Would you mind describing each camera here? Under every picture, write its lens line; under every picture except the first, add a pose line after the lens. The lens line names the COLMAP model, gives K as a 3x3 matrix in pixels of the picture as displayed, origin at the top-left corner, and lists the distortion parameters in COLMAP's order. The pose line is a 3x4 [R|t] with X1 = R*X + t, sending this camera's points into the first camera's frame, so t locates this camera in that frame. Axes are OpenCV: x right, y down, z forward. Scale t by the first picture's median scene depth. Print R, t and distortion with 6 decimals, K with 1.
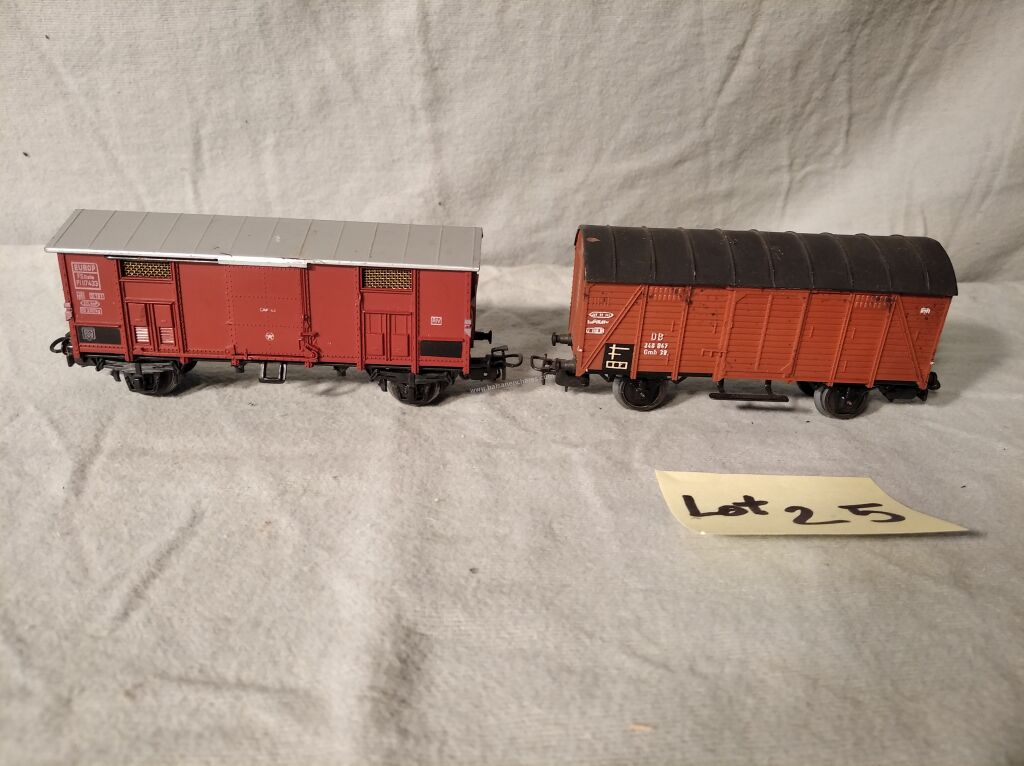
lens RADIAL K [[785.5, 0, 512.0], [0, 785.5, 383.0], [0, 0, 1]] dist [0.000417, -0.050886]
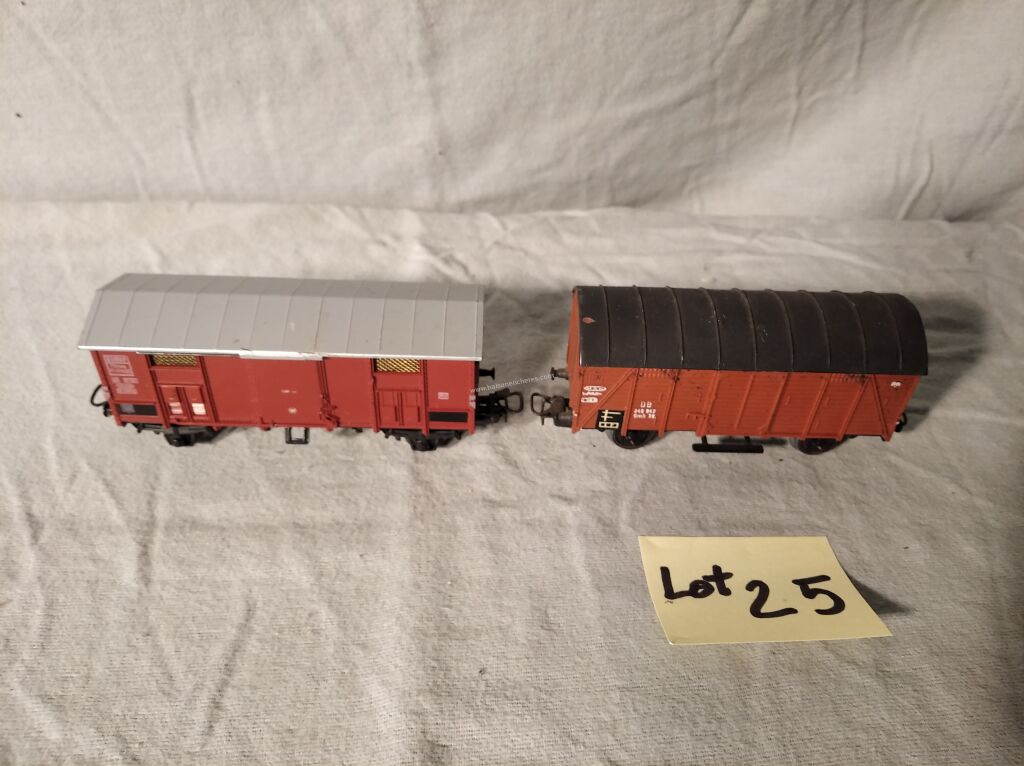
lens RADIAL K [[783.3, 0, 512.0], [0, 783.3, 383.0], [0, 0, 1]] dist [-0.011894, -0.047794]
pose [[0.999922, -0.008258, -0.009348, 0.008990], [0.010481, 0.962599, 0.270726, -0.390180], [0.006762, -0.270803, 0.962611, -0.040363]]
